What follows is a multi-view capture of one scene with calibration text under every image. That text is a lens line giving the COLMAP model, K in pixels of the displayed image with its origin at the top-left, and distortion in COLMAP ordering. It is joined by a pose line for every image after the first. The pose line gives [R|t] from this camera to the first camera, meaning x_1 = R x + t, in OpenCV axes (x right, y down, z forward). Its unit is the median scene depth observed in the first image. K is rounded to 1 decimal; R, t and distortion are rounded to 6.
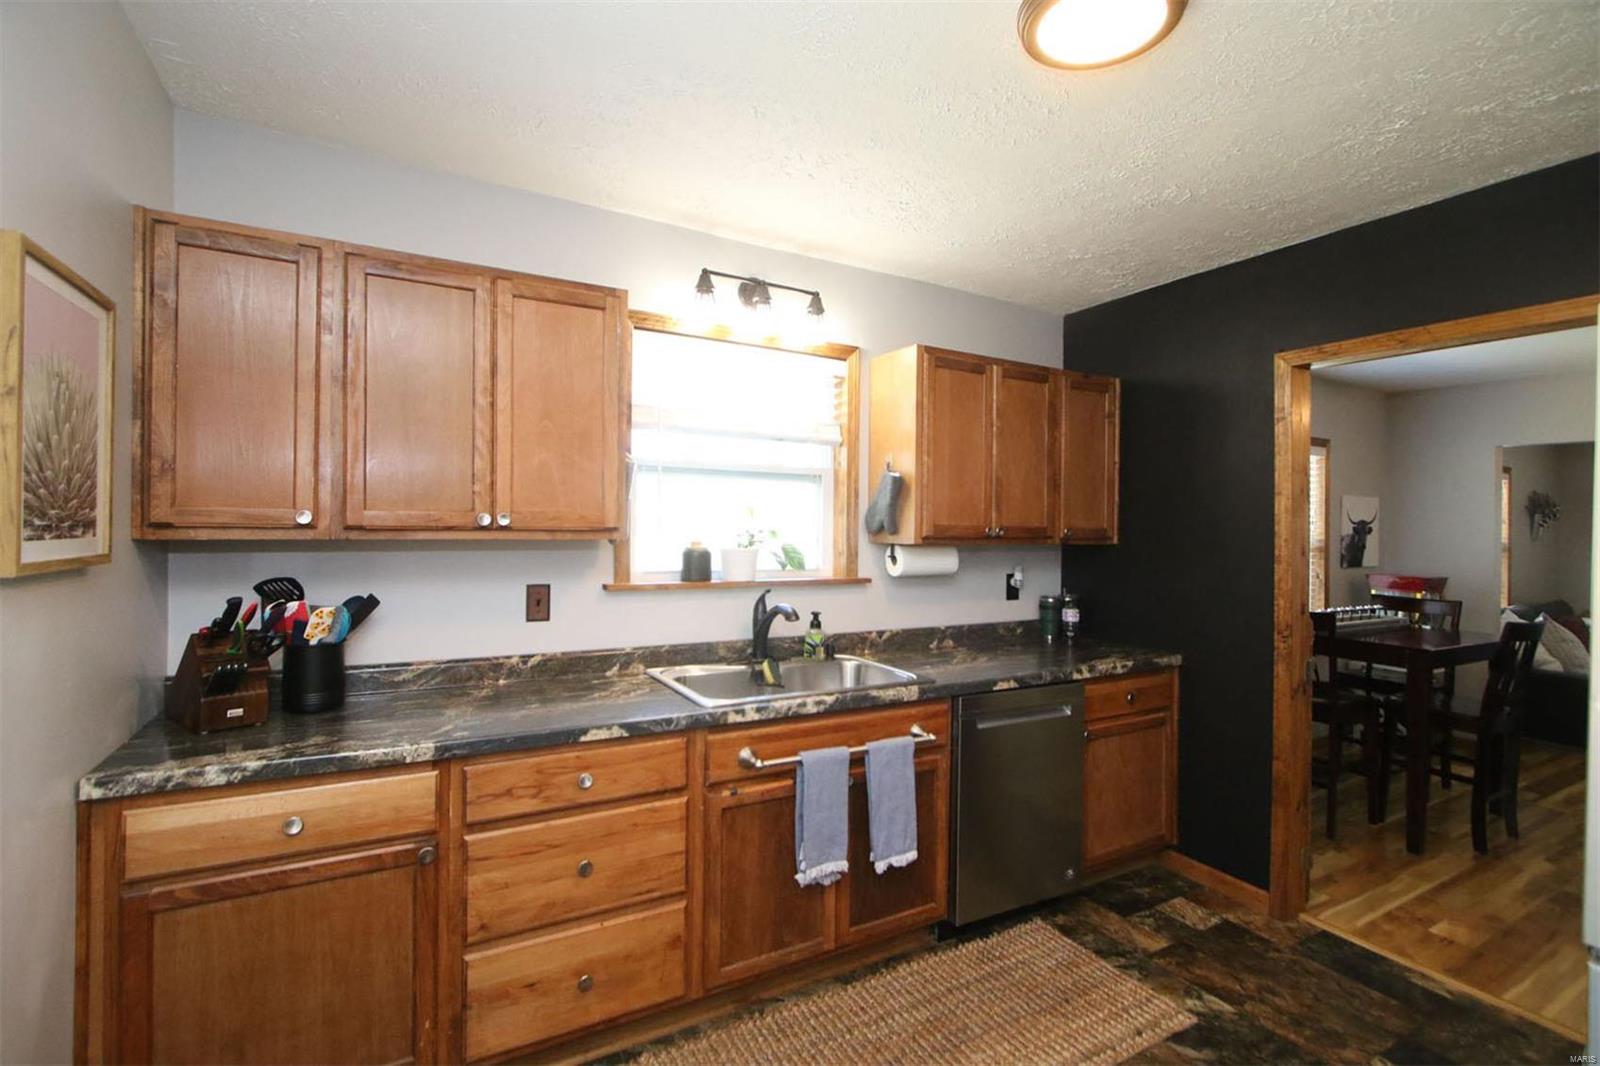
lens RADIAL K [[729.6, 0, 792.3], [0, 729.6, 537.9], [0, 0, 1]] dist [-0.011224, 0.001740]
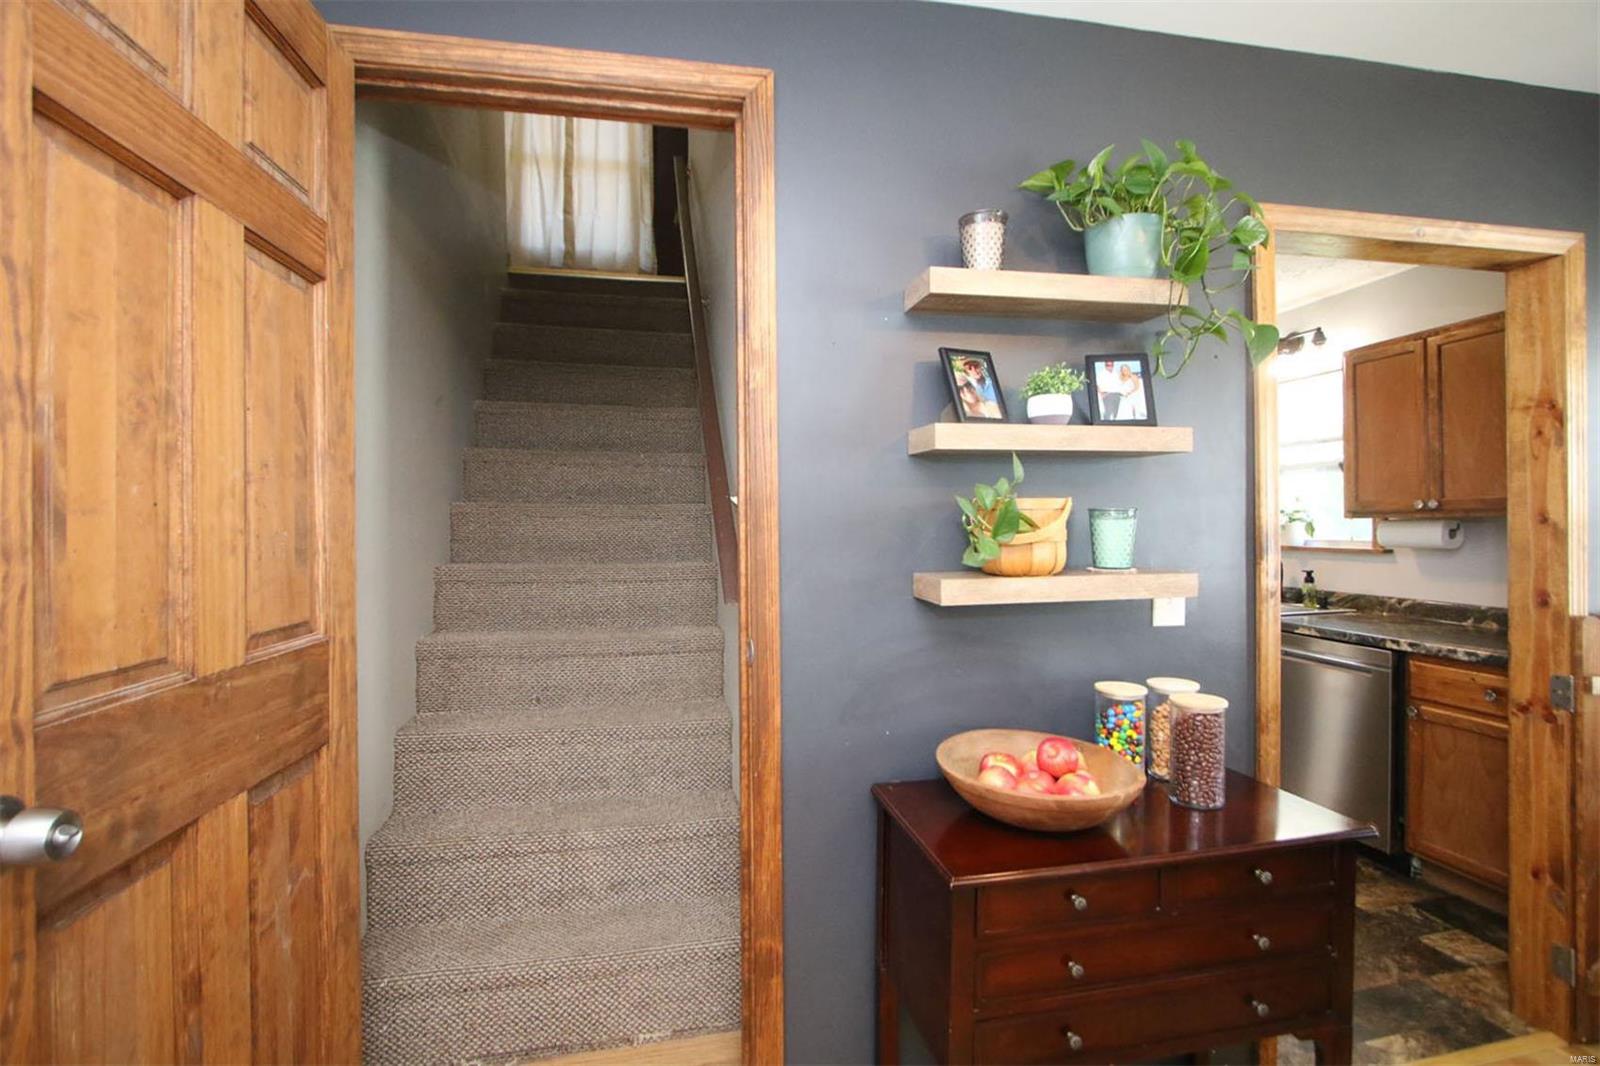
lens RADIAL K [[729.6, 0, 798.3], [0, 729.6, 529.6], [0, 0, 1]] dist [-0.011224, 0.001740]
pose [[-0.303426, -0.005927, -0.952837, 1.586120], [-0.000848, 0.999982, -0.005950, 0.034438], [0.952855, -0.000998, -0.303426, 0.512345]]
